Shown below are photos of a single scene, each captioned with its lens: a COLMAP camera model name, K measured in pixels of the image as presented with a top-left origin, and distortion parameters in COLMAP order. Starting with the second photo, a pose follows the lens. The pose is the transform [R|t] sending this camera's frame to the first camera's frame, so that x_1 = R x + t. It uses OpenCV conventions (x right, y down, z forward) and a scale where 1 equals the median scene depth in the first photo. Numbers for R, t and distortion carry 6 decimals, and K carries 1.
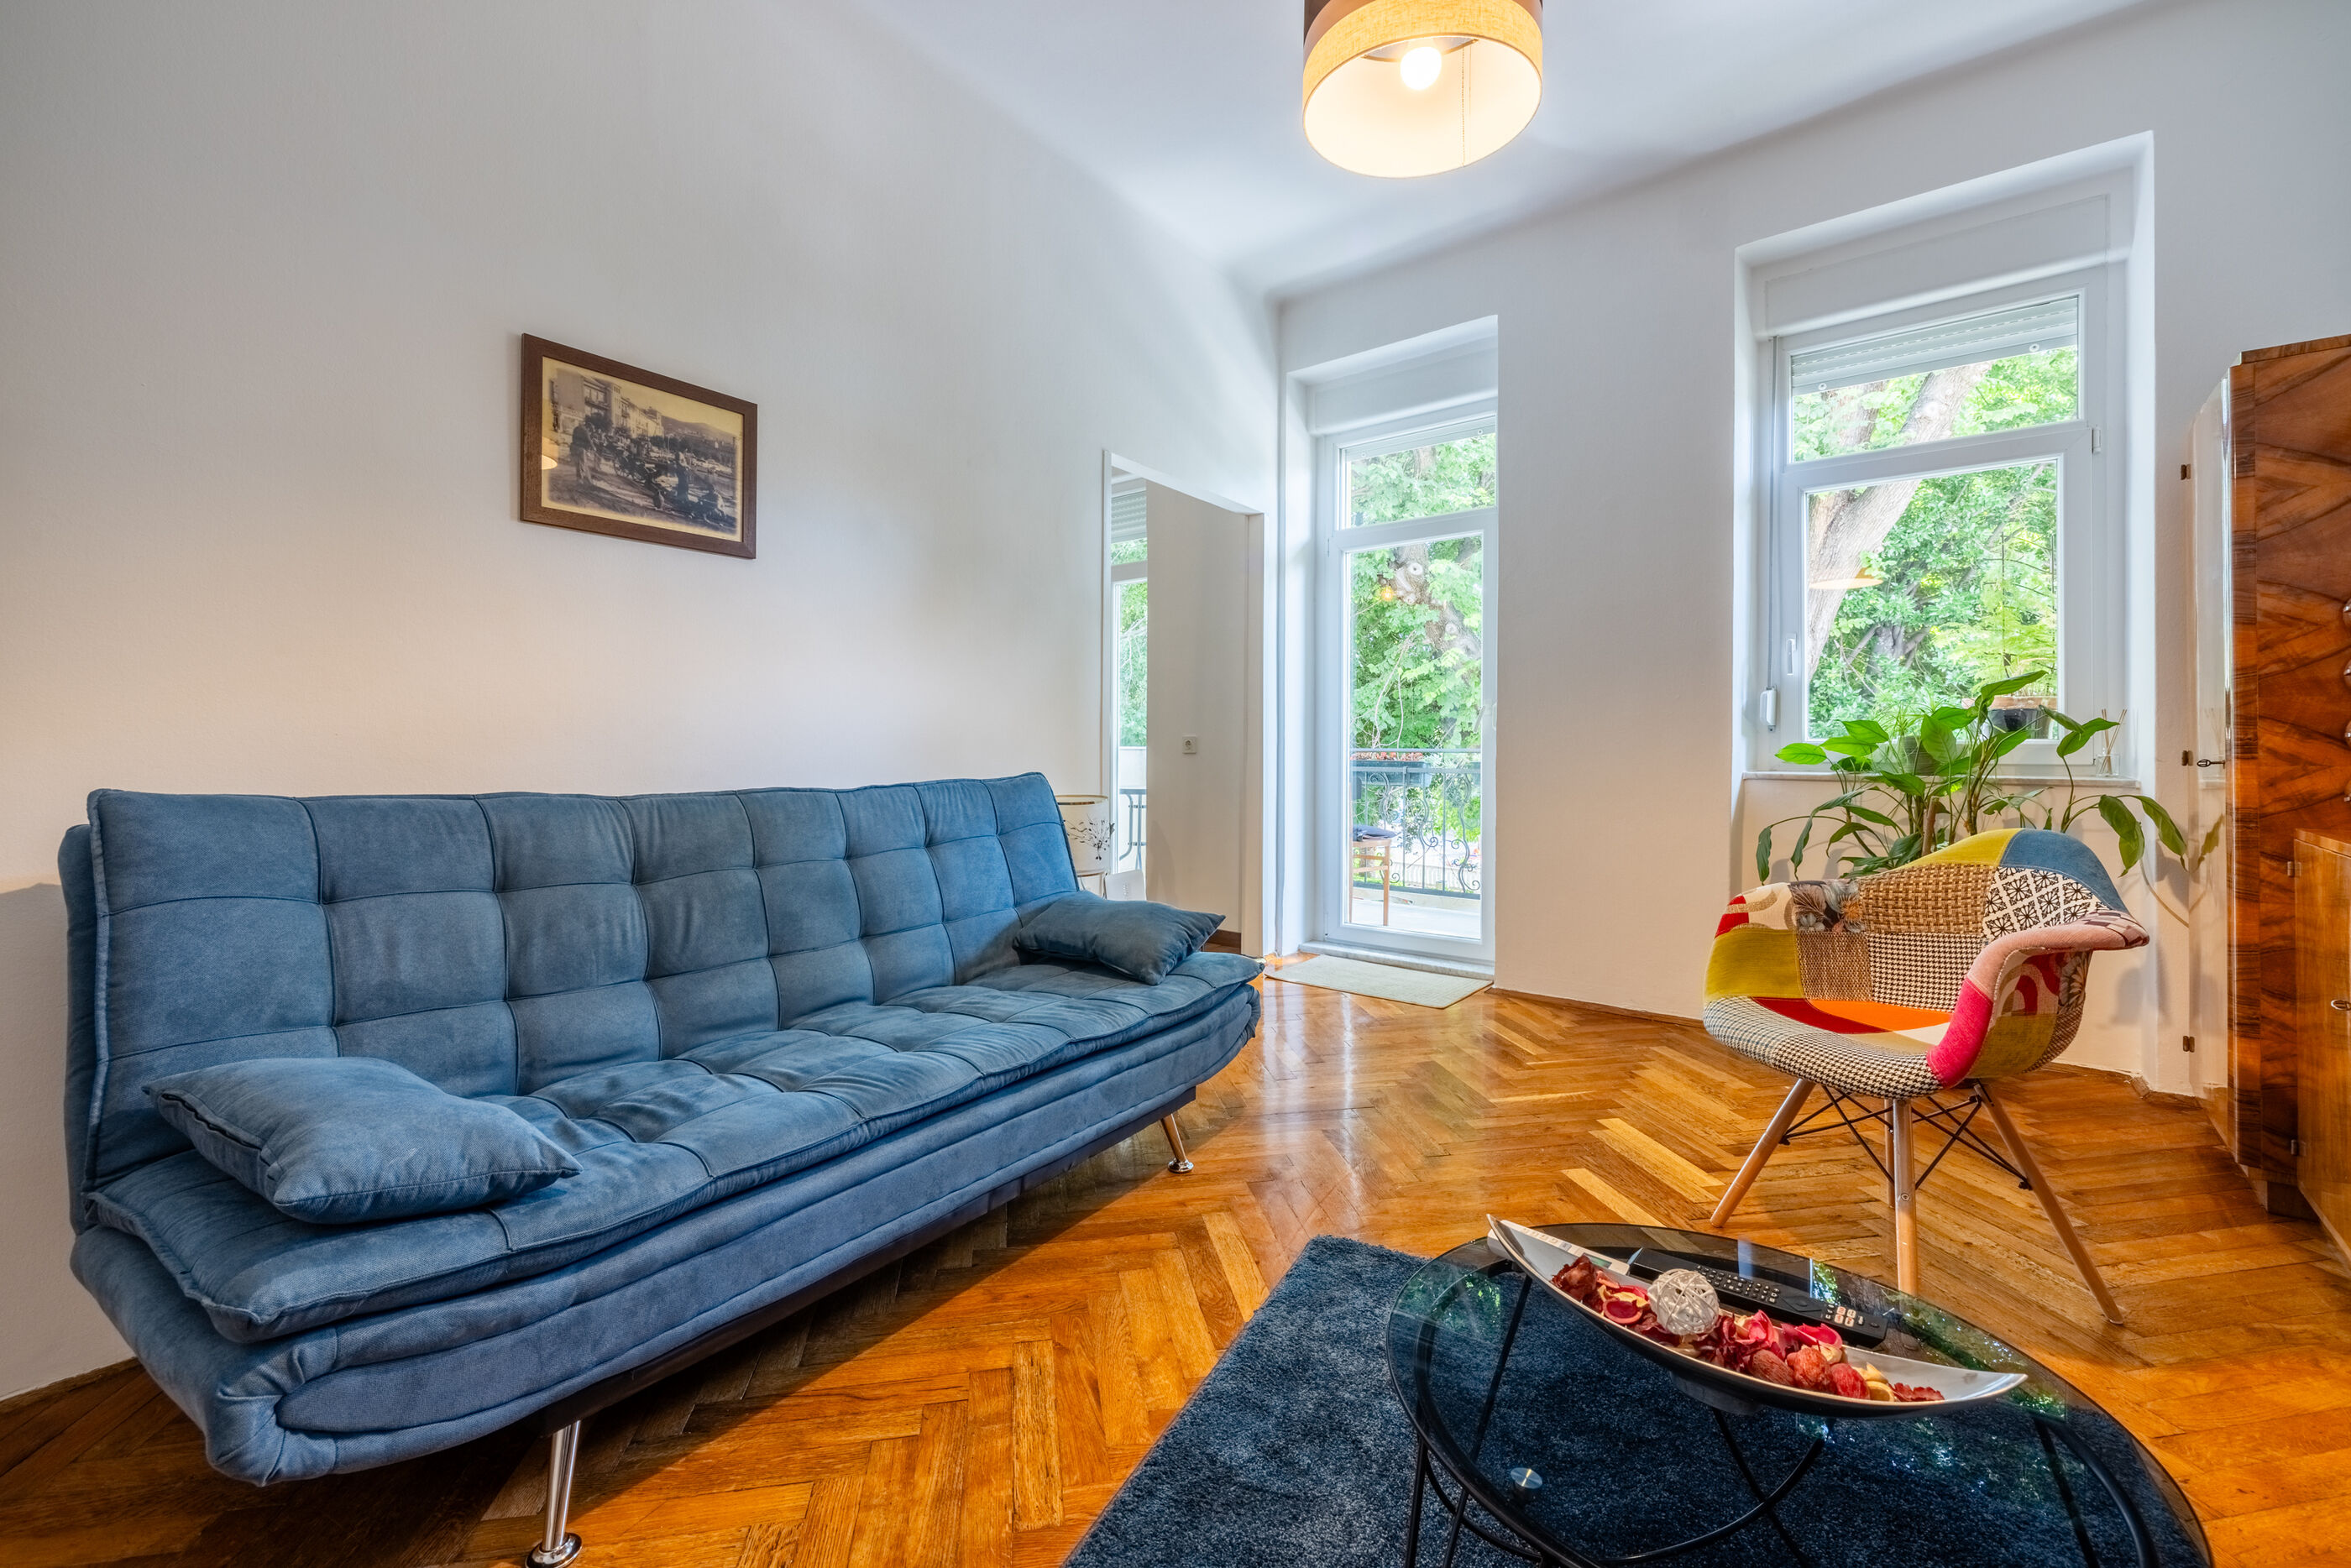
lens RADIAL K [[991.5, 0, 1167.2], [0, 991.5, 738.5], [0, 0, 1]] dist [0.002167, 0.000321]
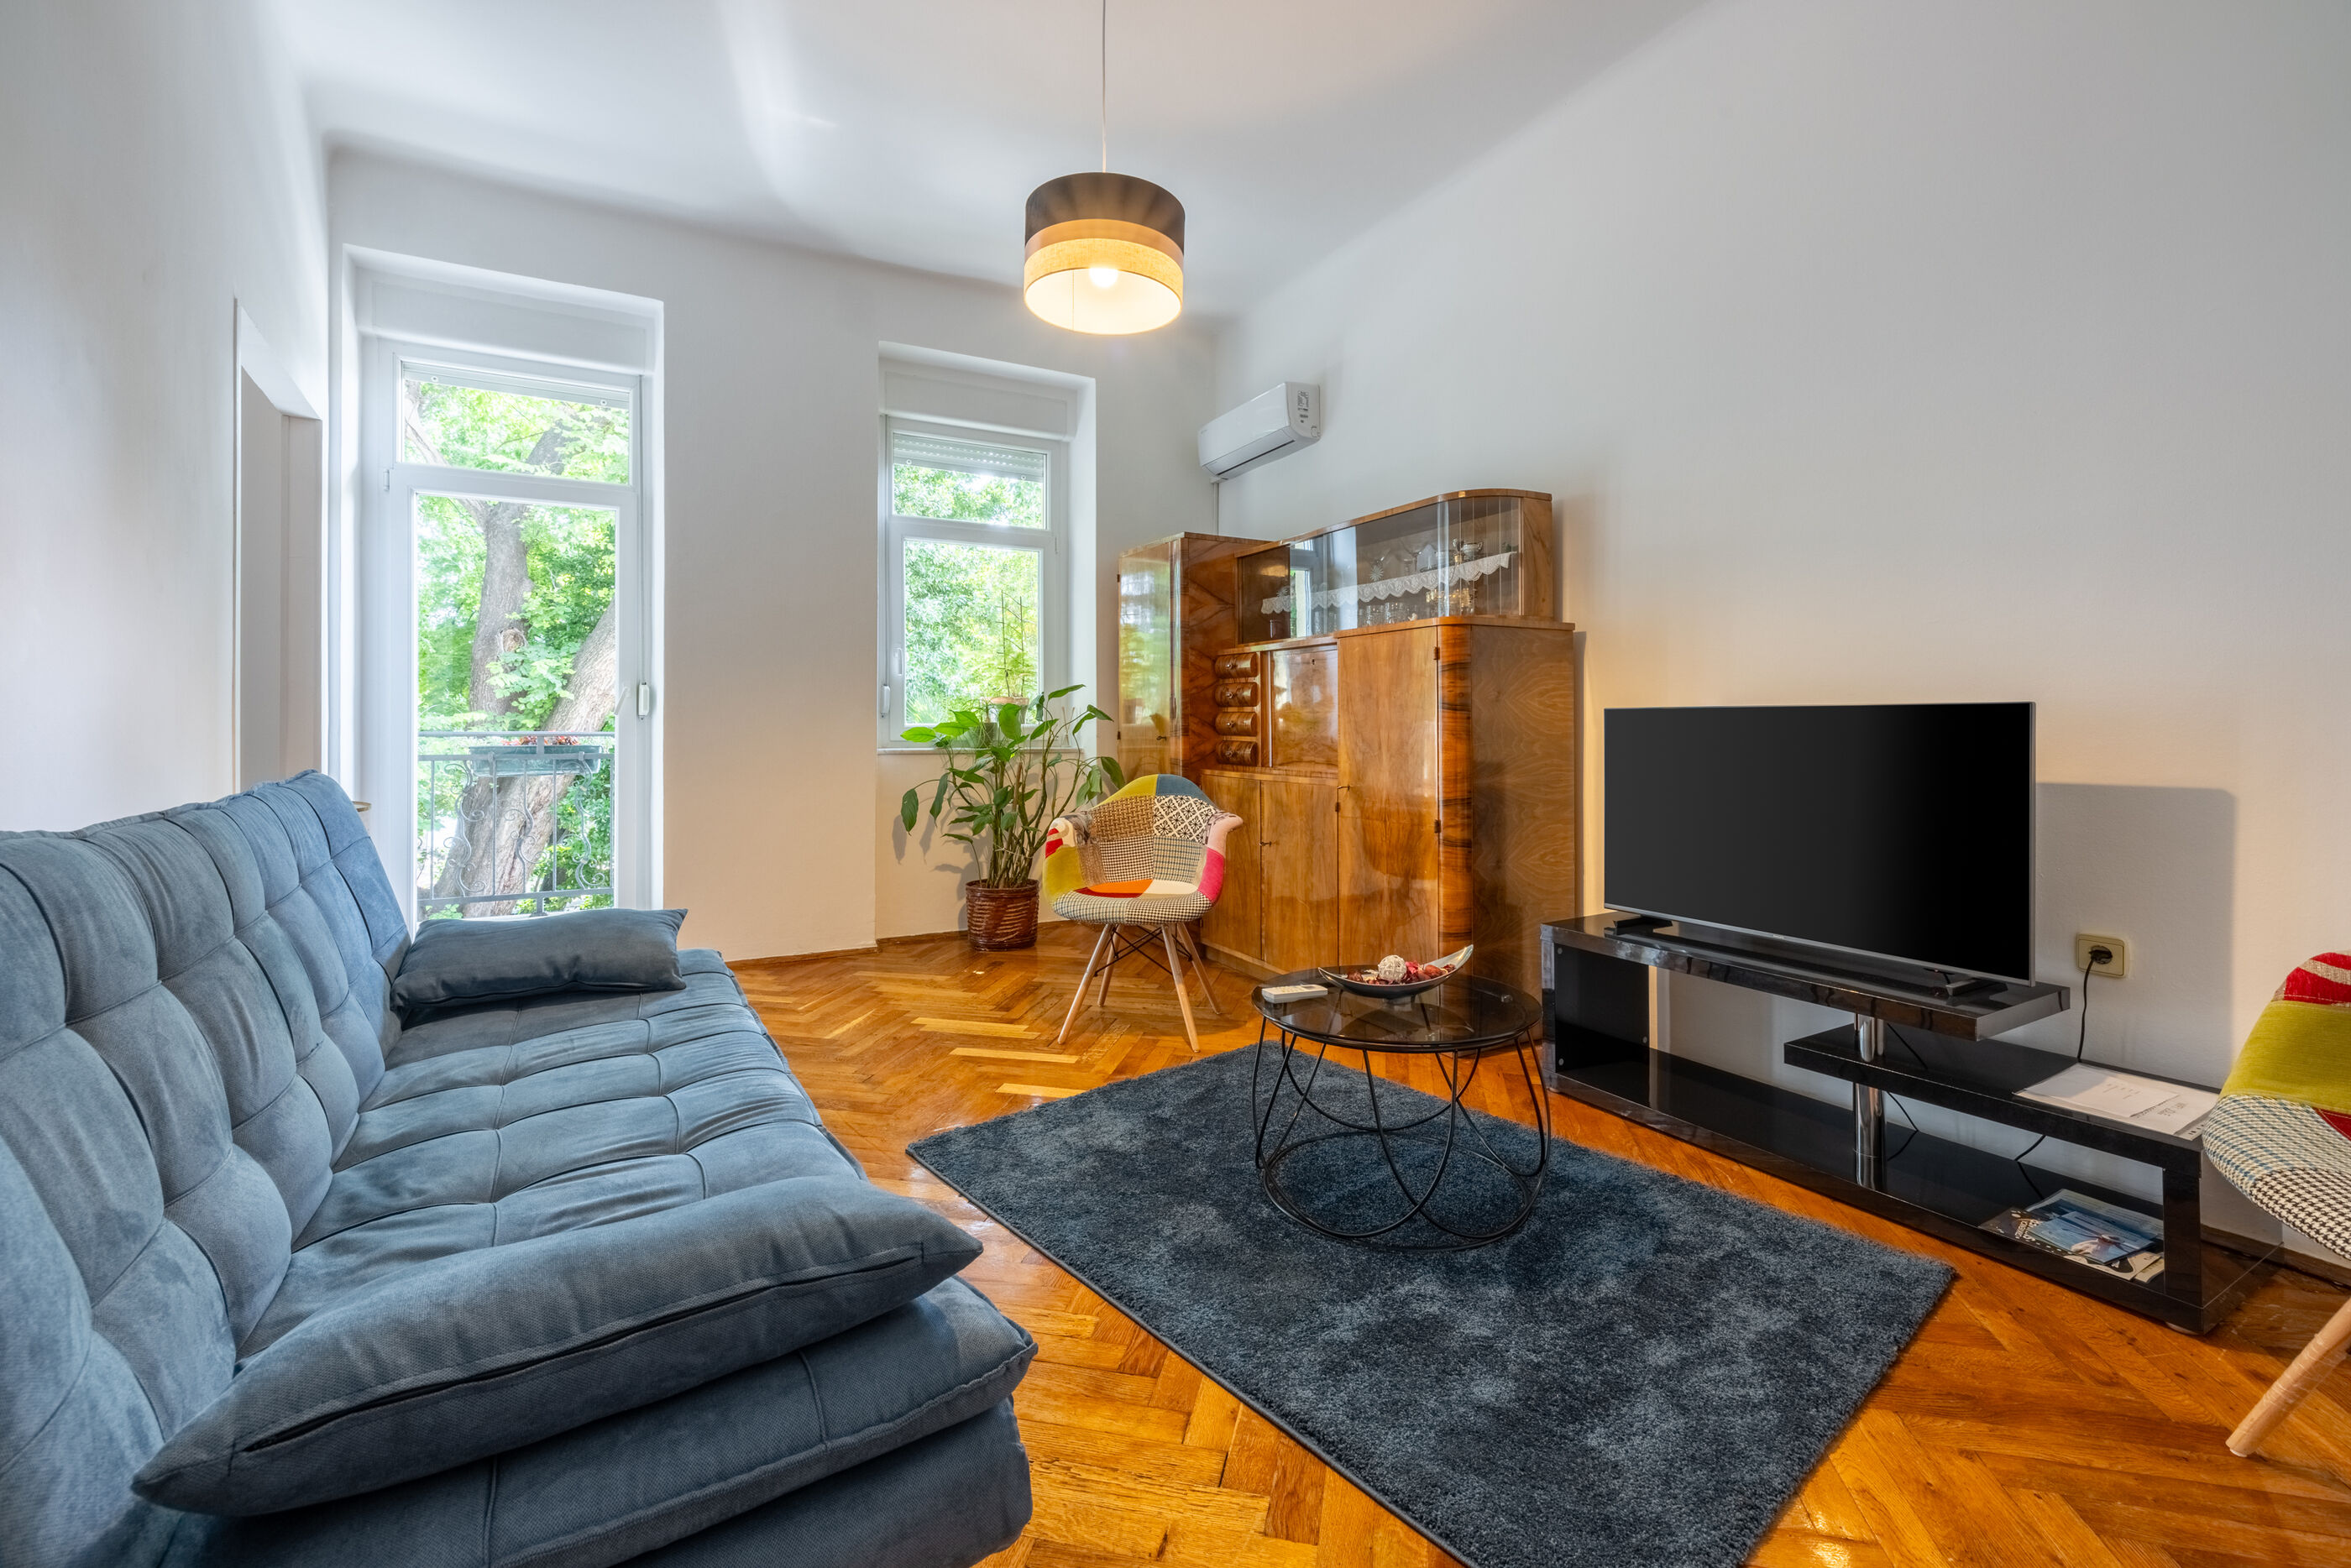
lens RADIAL K [[1005.0, 0, 1178.8], [0, 1005.0, 728.7], [0, 0, 1]] dist [0.000617, 0.000188]
pose [[0.381185, -0.002349, 0.924496, -0.692801], [-0.004933, 0.999977, 0.004574, -0.001767], [-0.924486, -0.006304, 0.381164, 0.210084]]
